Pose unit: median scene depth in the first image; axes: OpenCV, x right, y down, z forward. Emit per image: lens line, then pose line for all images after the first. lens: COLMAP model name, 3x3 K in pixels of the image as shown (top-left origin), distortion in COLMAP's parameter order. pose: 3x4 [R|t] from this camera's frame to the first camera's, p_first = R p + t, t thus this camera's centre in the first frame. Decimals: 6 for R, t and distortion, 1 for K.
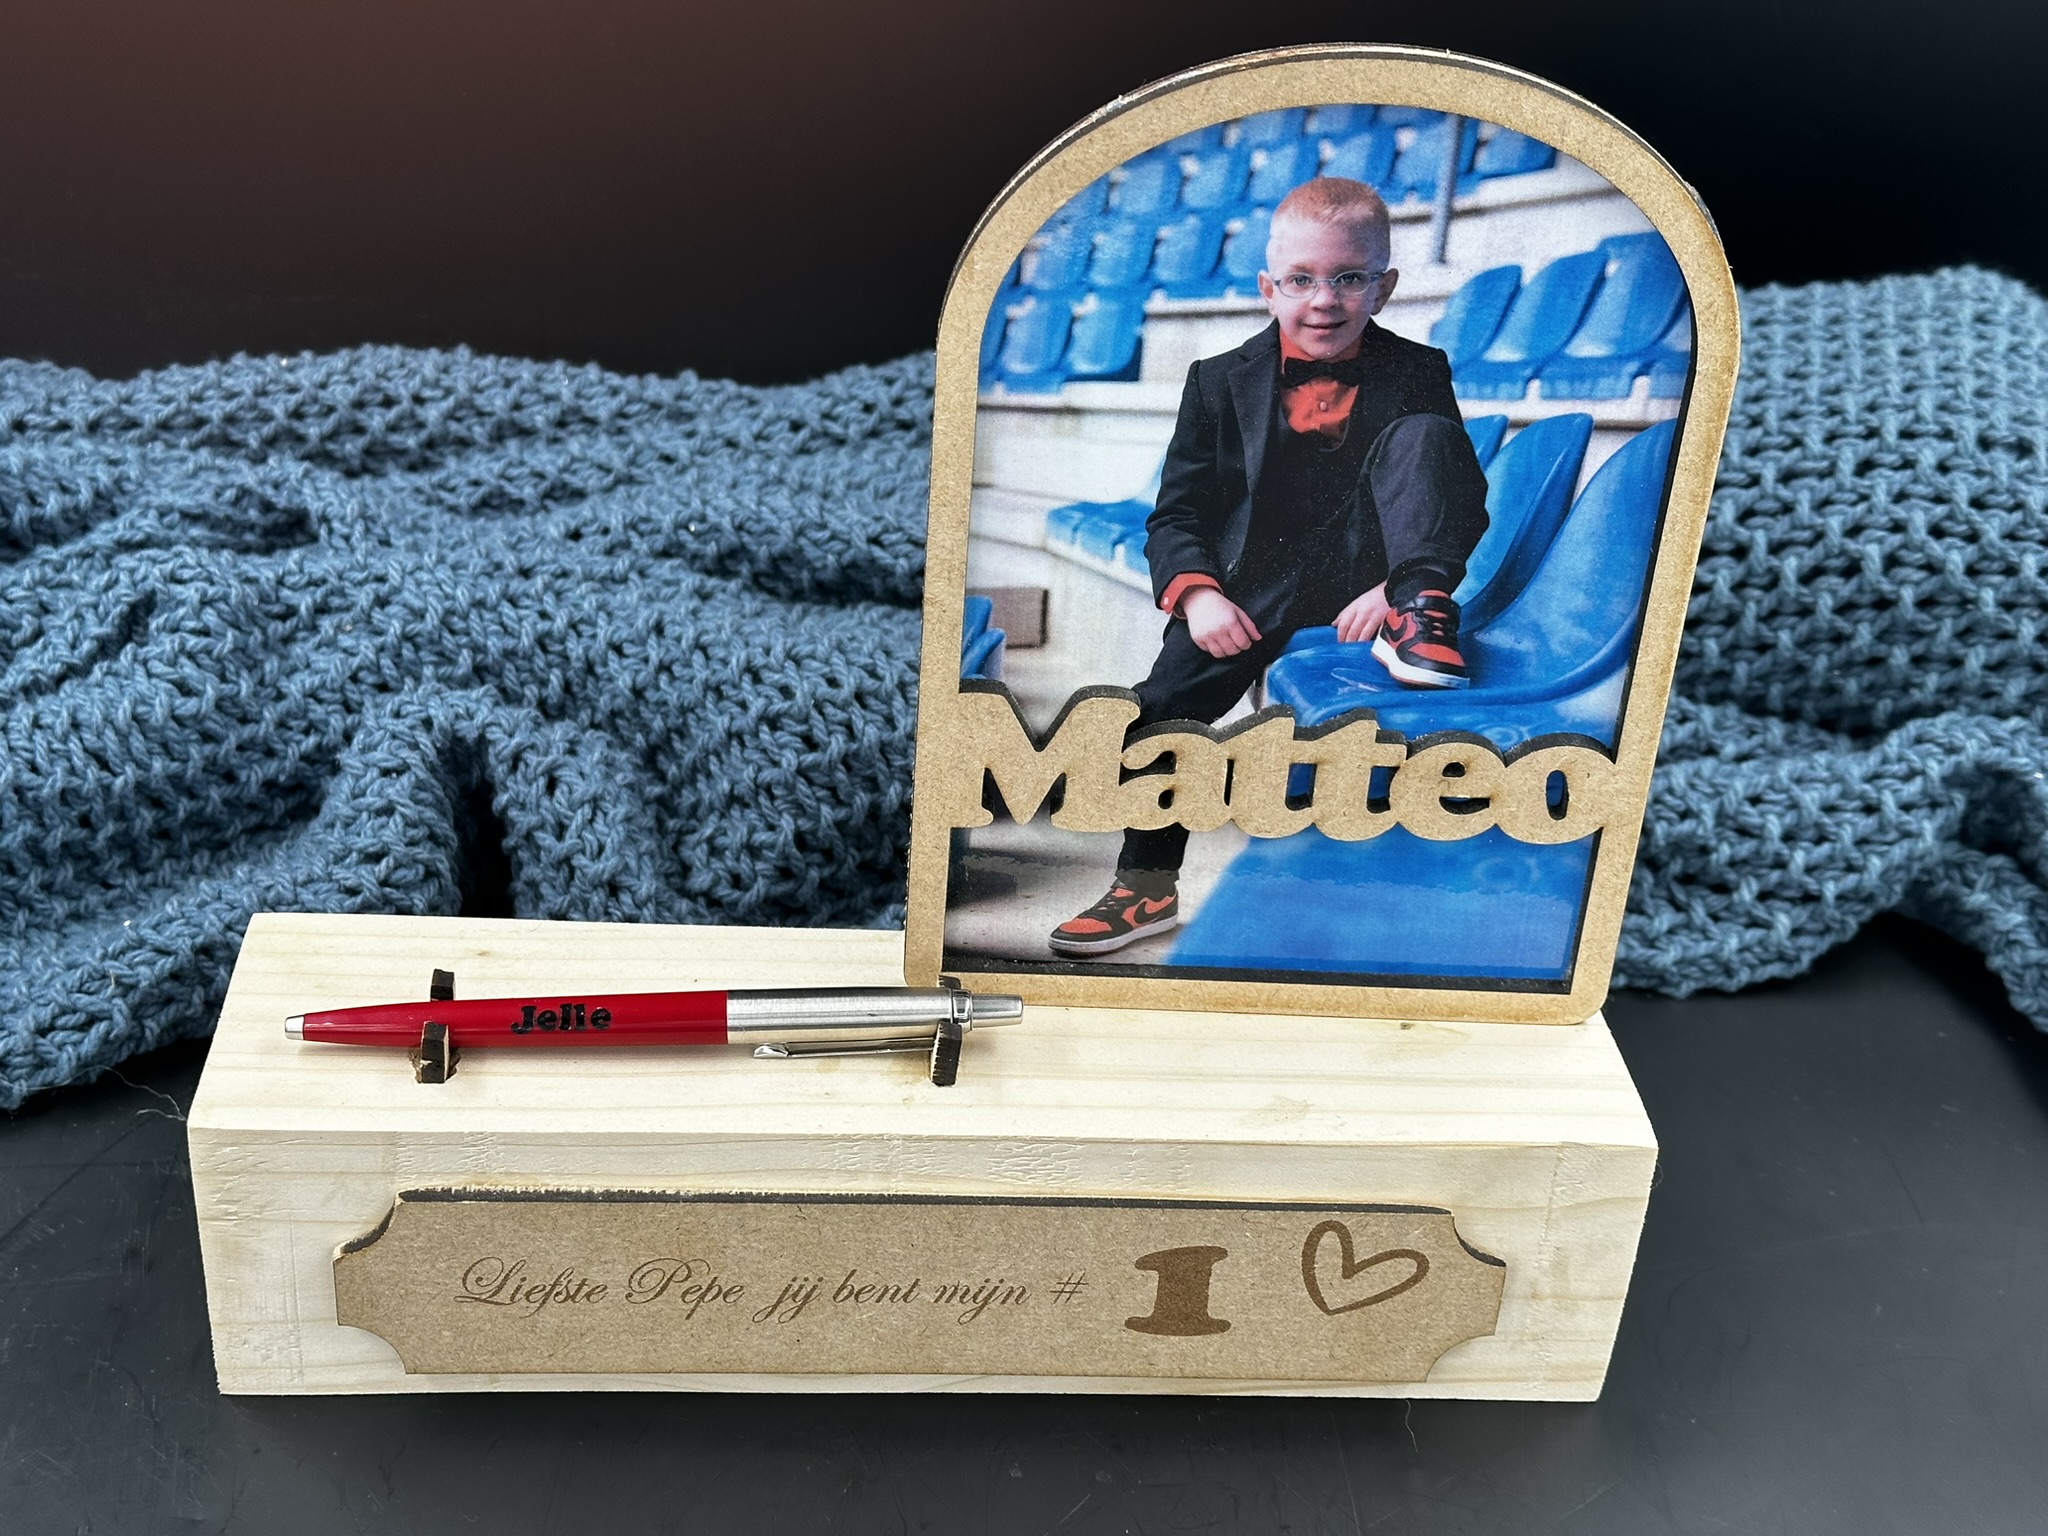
lens RADIAL K [[2887.0, 0, 1005.7], [0, 2887.0, 776.8], [0, 0, 1]] dist [0.192541, -0.346105]
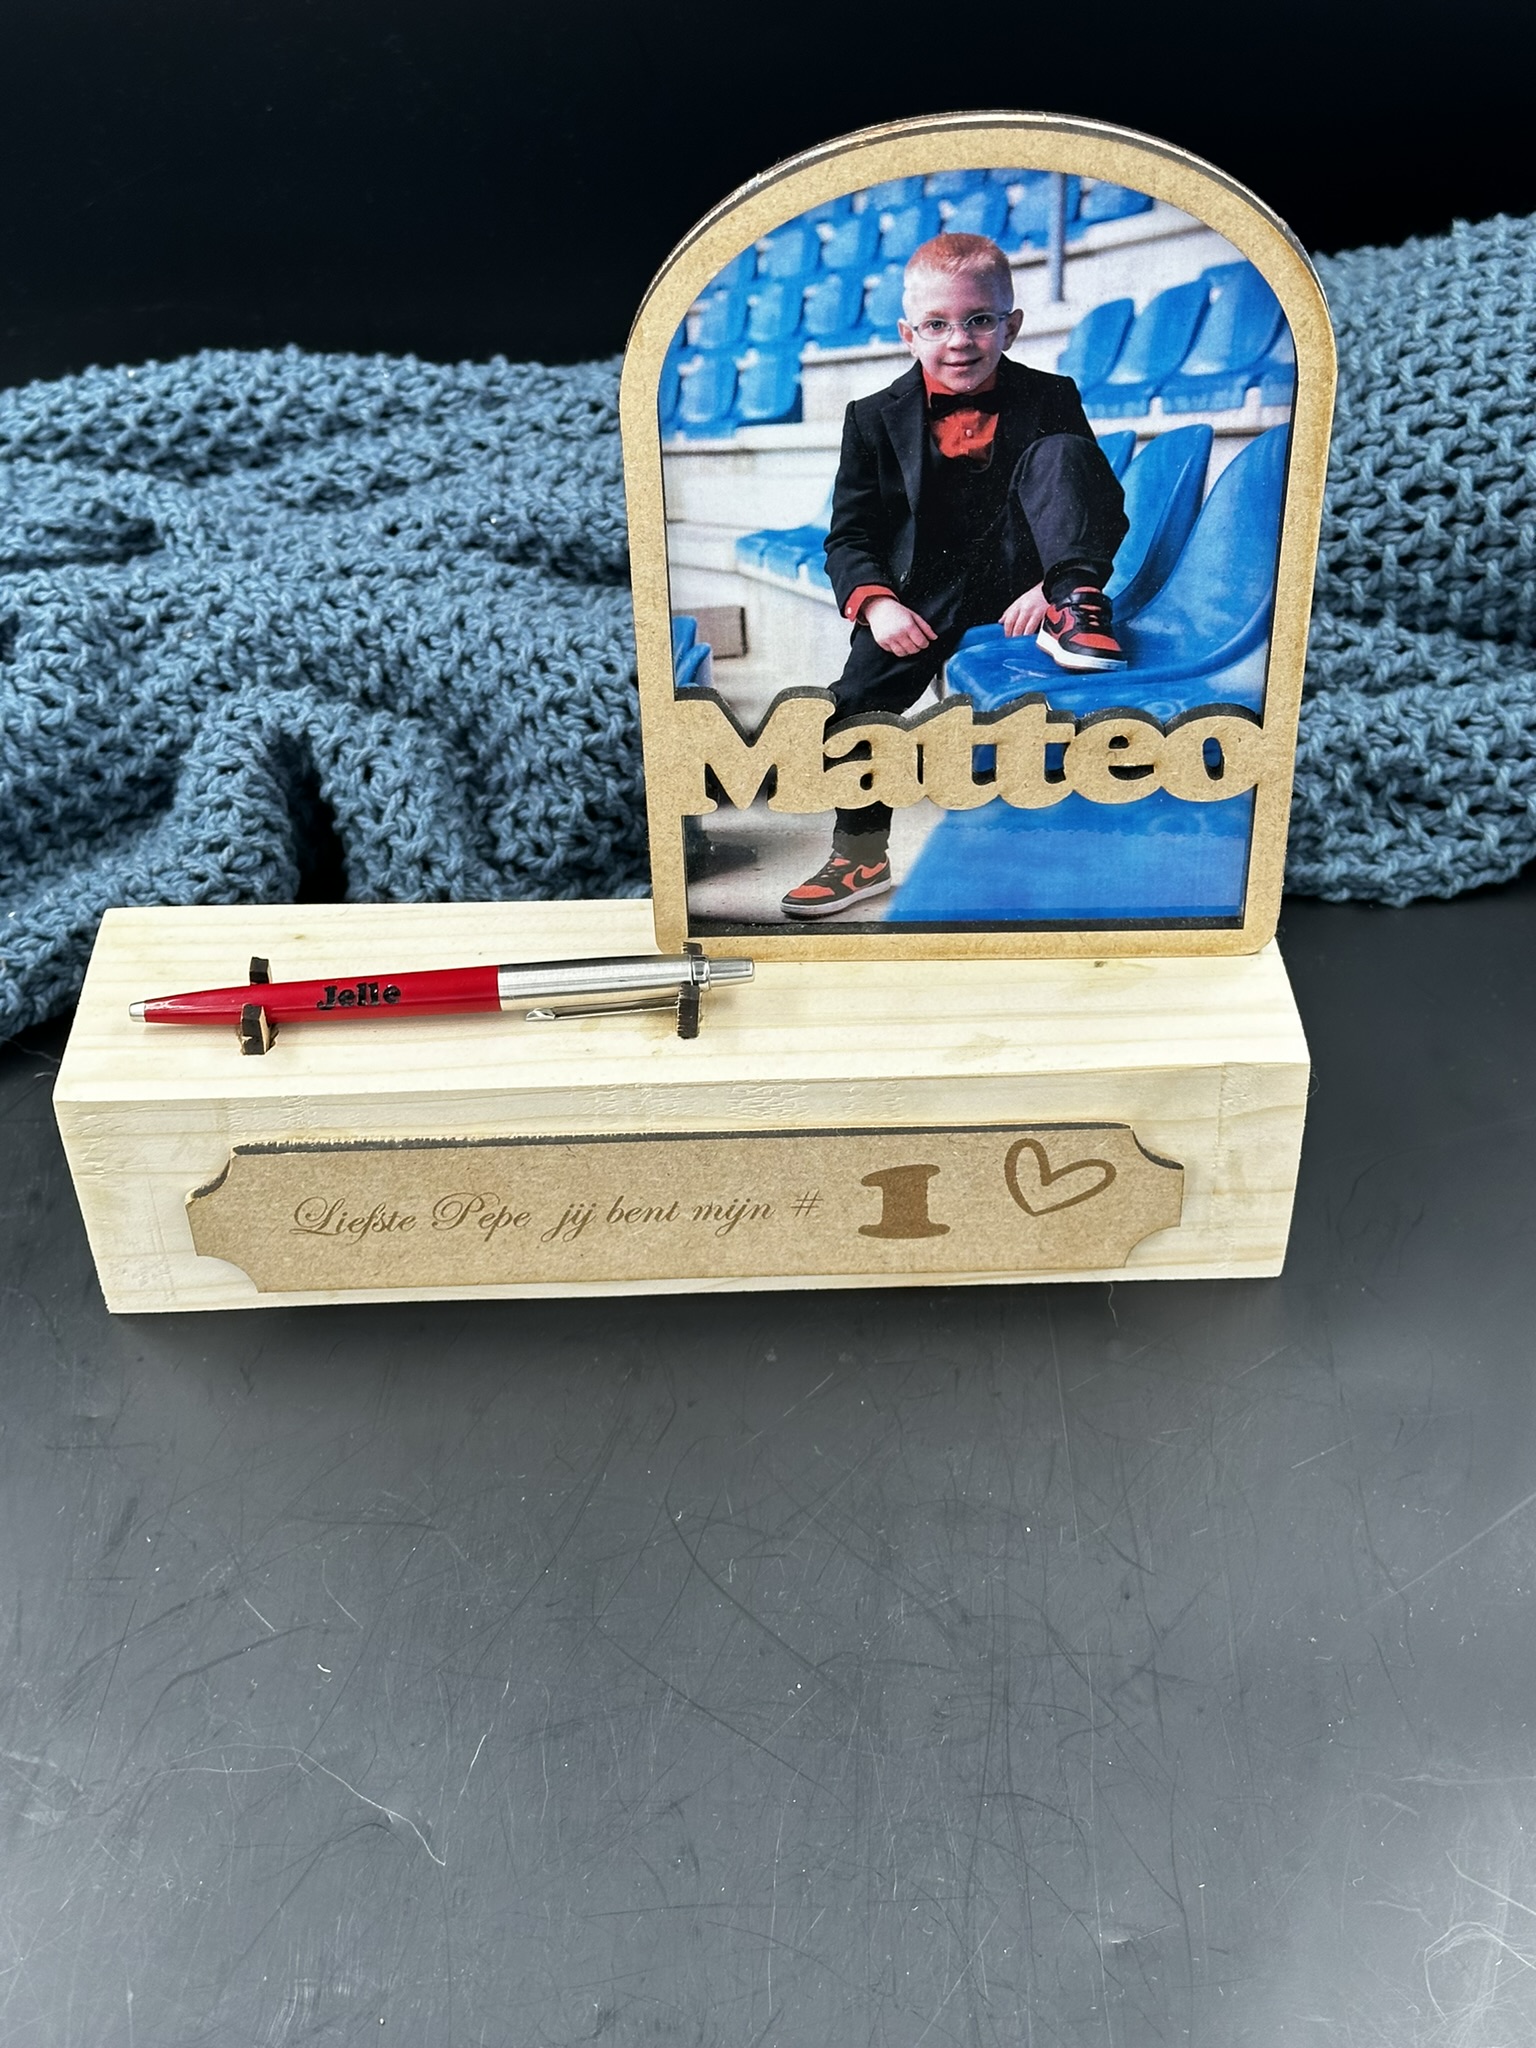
lens RADIAL K [[2887.0, 0, 766.0], [0, 2887.0, 1013.9], [0, 0, 1]] dist [0.192541, -0.346105]
pose [[0.995121, -0.044495, -0.088062, 0.088560], [0.055928, 0.989677, 0.131956, -0.042784], [0.081281, -0.136237, 0.987336, -0.111125]]
